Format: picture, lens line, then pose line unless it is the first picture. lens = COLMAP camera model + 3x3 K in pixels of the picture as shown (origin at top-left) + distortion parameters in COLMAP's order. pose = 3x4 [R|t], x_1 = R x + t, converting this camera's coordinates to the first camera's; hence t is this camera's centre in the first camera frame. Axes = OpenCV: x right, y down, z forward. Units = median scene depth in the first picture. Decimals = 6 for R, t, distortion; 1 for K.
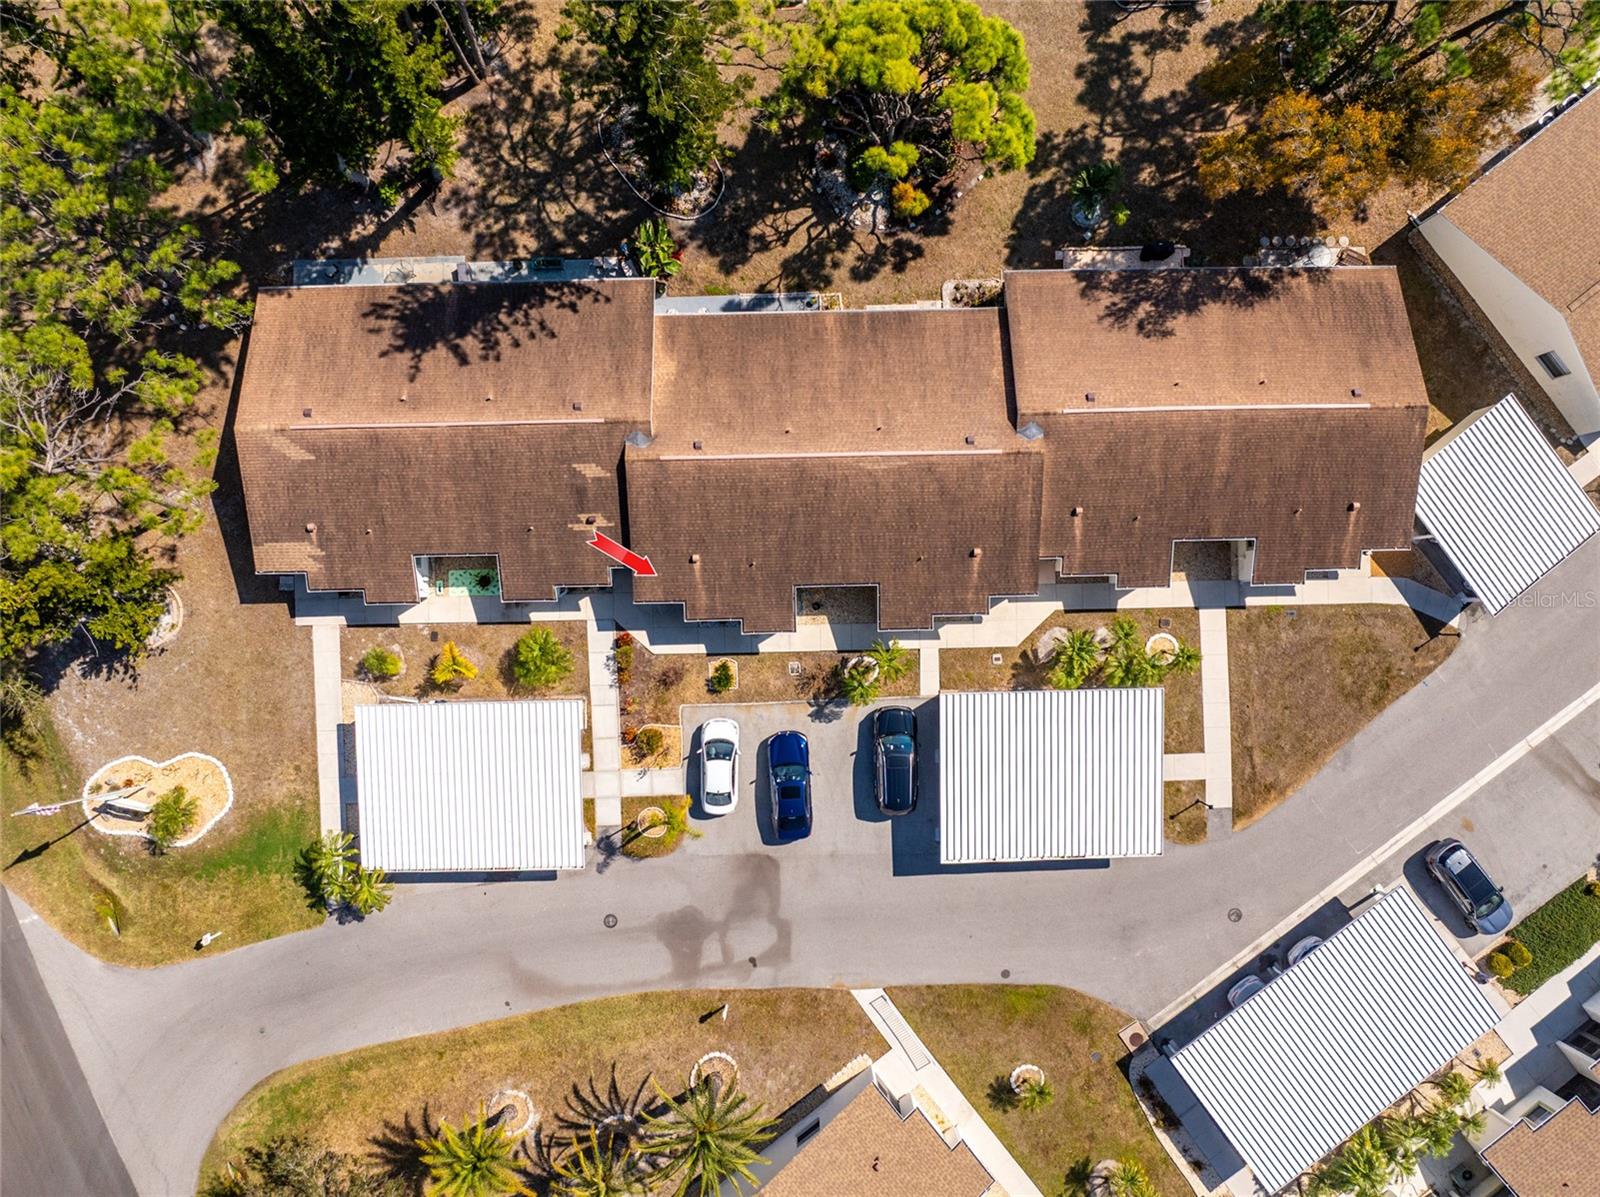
lens RADIAL K [[1136.1, 0, 800.0], [0, 1136.1, 598.5], [0, 0, 1]] dist [-0.040612, 0.000744]
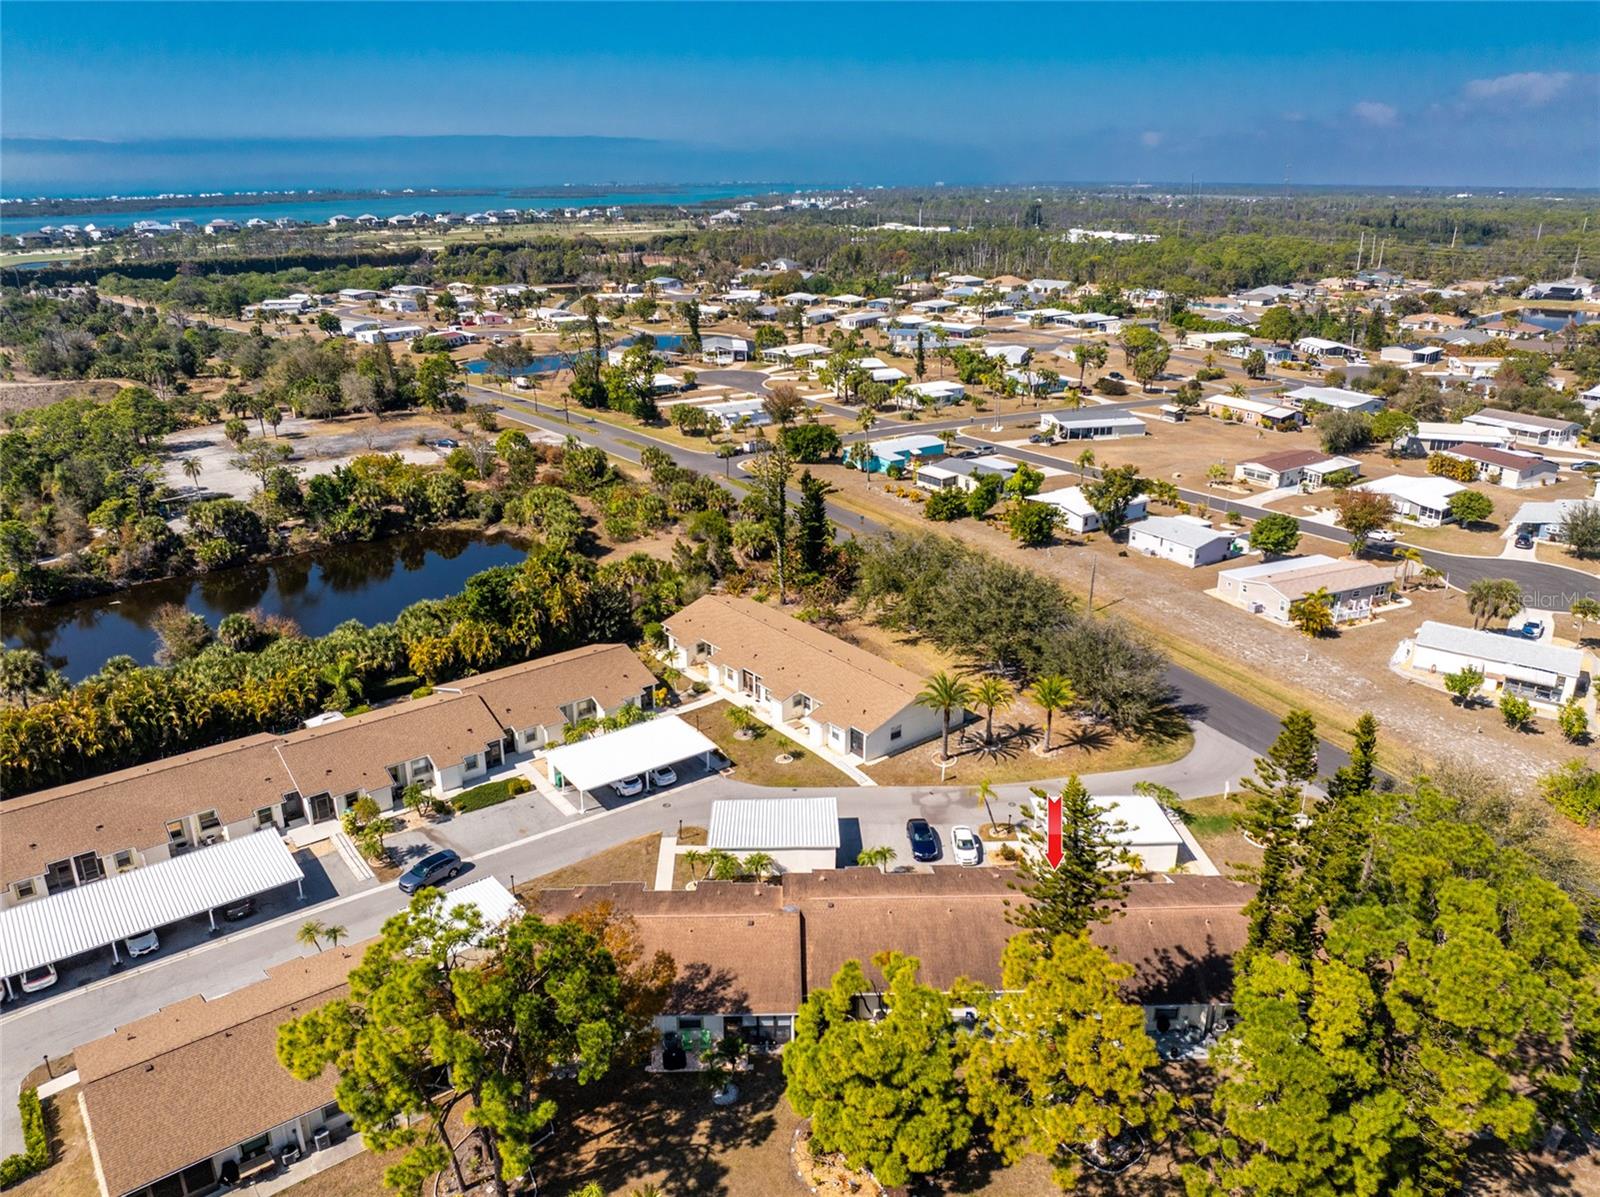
lens RADIAL K [[1136.1, 0, 800.0], [0, 1136.1, 598.5], [0, 0, 1]] dist [-0.040612, 0.000744]
pose [[-0.999974, -0.003238, -0.006369, 0.184096], [-0.005017, -0.316428, 0.948603, -1.323506], [-0.005087, 0.948611, 0.316404, 0.108981]]
